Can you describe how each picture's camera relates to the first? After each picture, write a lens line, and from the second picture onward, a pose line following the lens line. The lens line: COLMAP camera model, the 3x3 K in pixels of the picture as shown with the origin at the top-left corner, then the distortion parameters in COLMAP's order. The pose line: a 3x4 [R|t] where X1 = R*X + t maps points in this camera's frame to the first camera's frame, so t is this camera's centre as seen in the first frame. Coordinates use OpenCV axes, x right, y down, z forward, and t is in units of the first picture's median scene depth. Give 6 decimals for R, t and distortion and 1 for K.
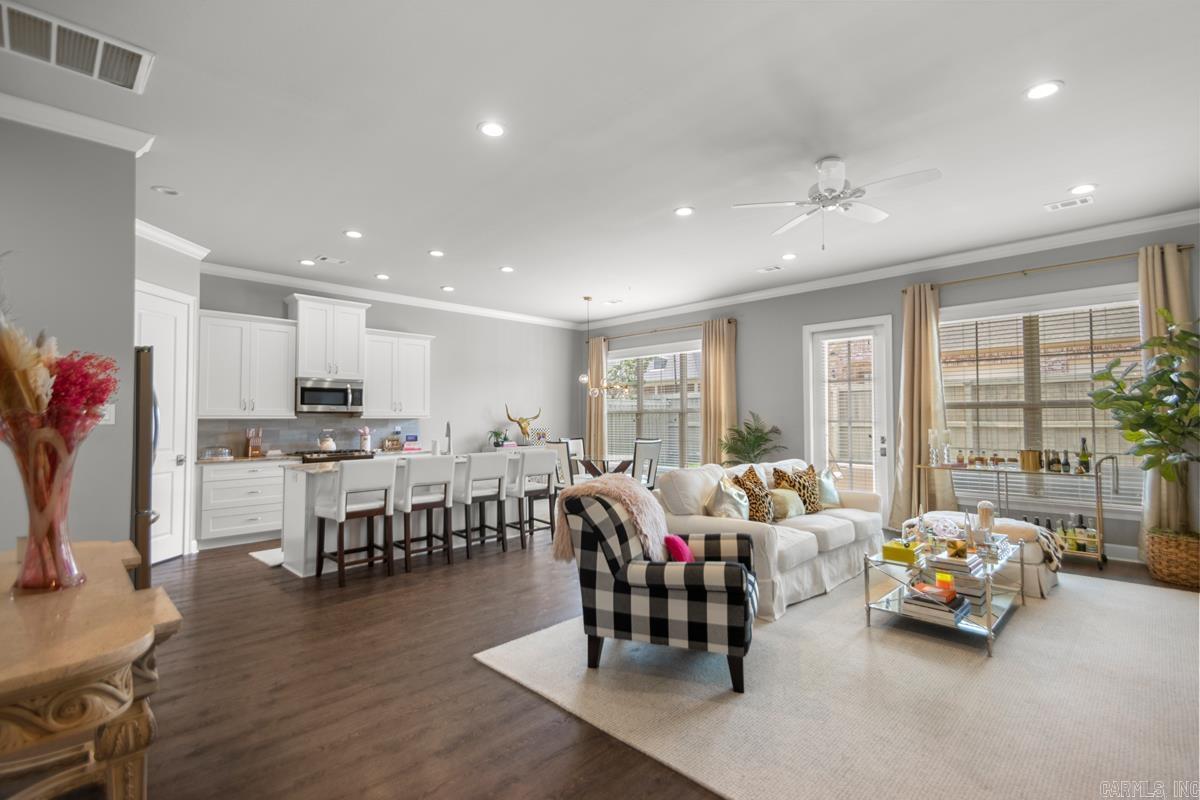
lens RADIAL K [[571.1, 0, 619.0], [0, 571.1, 400.9], [0, 0, 1]] dist [0.018271, -0.014964]
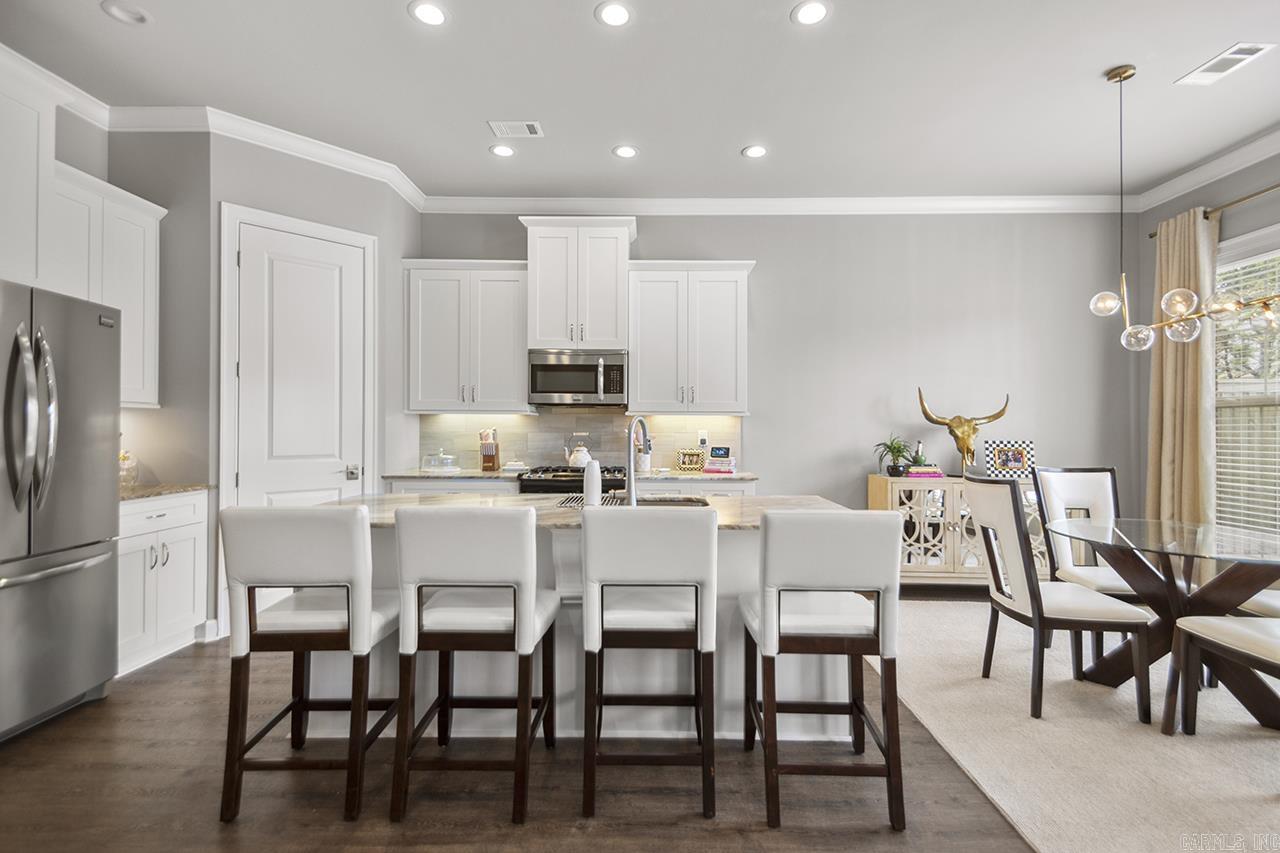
lens RADIAL K [[609.1, 0, 660.2], [0, 609.1, 427.5], [0, 0, 1]] dist [0.018271, -0.014964]
pose [[0.687230, 0.013331, -0.726318, 0.030202], [0.014031, 0.999401, 0.031620, 0.023838], [0.726305, -0.031921, 0.686631, 0.599571]]
